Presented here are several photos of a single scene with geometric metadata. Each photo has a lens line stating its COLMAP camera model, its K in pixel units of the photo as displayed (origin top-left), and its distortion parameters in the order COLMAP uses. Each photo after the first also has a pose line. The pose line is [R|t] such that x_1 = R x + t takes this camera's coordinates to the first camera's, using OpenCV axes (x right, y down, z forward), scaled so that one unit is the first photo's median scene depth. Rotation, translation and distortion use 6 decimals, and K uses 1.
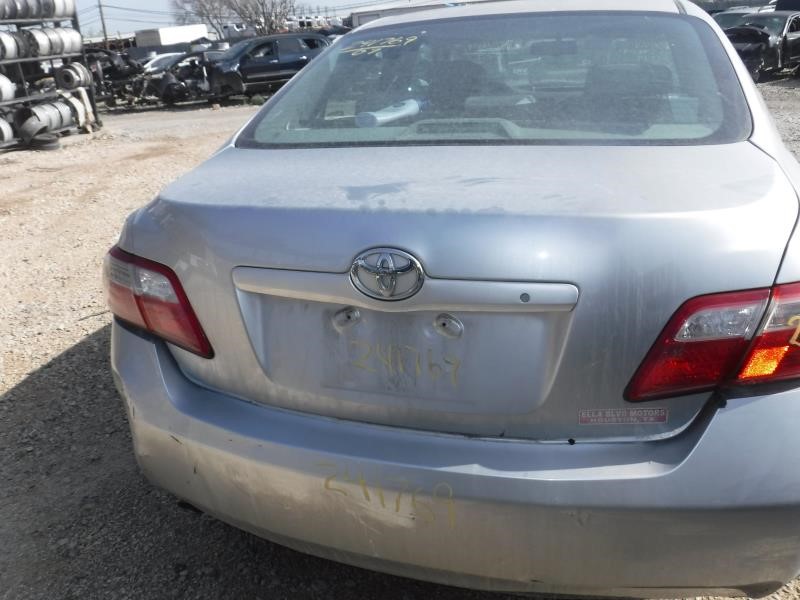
lens RADIAL K [[641.1, 0, 447.9], [0, 641.1, 300.9], [0, 0, 1]] dist [-0.099618, 0.034948]
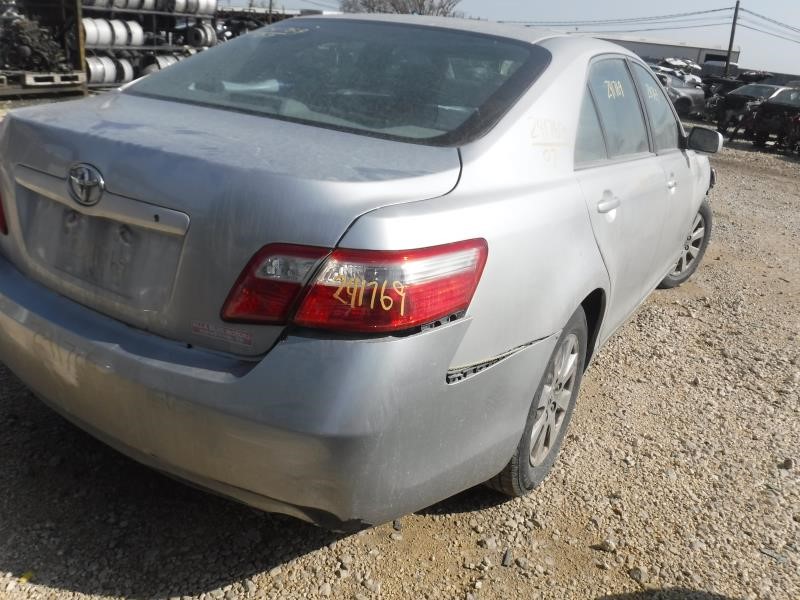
lens RADIAL K [[641.1, 0, 447.9], [0, 641.1, 300.9], [0, 0, 1]] dist [-0.099618, 0.034948]
pose [[0.964854, 0.226051, -0.134008, 0.640239], [-0.229648, 0.973202, -0.011813, 0.027447], [0.127746, 0.042173, 0.990910, -0.118925]]
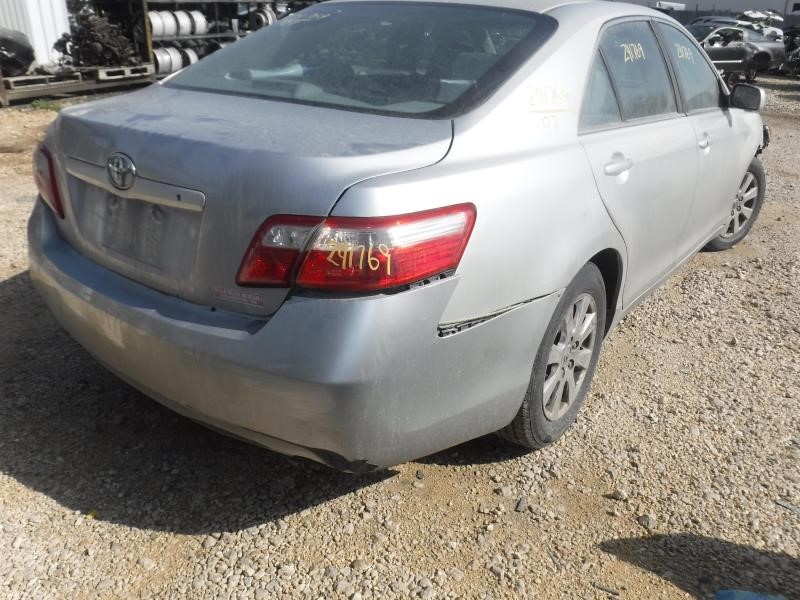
lens RADIAL K [[641.1, 0, 447.9], [0, 641.1, 300.9], [0, 0, 1]] dist [-0.099618, 0.034948]
pose [[0.951261, 0.206597, -0.228955, 0.781059], [-0.199807, 0.978416, 0.052712, 0.020525], [0.234904, -0.004396, 0.972009, -0.184265]]
